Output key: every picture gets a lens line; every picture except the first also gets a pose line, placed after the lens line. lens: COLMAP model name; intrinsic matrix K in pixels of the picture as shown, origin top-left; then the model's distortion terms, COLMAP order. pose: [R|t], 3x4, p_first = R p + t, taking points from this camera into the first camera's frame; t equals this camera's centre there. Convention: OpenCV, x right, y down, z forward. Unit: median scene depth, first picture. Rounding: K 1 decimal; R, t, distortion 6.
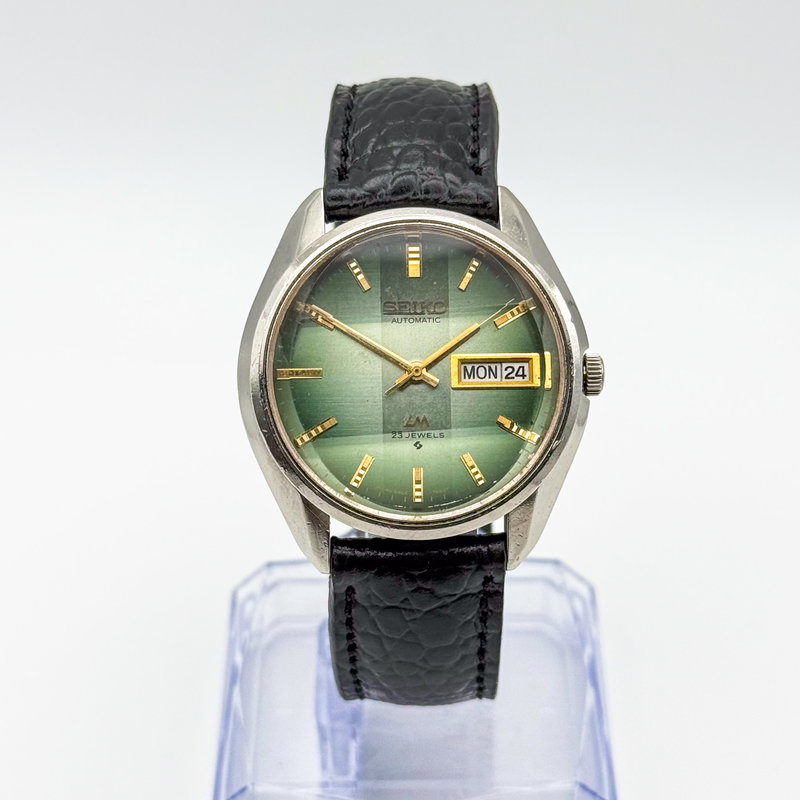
lens RADIAL K [[2299.3, 0, 400.0], [0, 2299.3, 400.0], [0, 0, 1]] dist [0.228404, -0.778438]
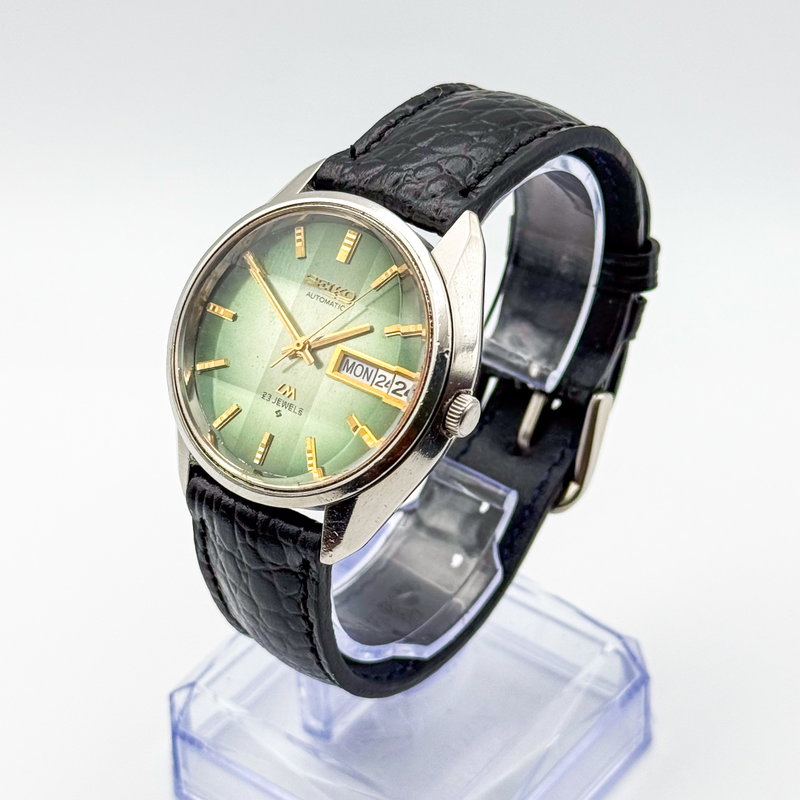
lens RADIAL K [[2299.3, 0, 400.0], [0, 2299.3, 400.0], [0, 0, 1]] dist [0.228404, -0.778438]
pose [[0.792947, 0.356309, -0.494246, 0.558166], [-0.357393, 0.928973, 0.096323, -0.104637], [0.493462, 0.100261, 0.863969, 0.129547]]
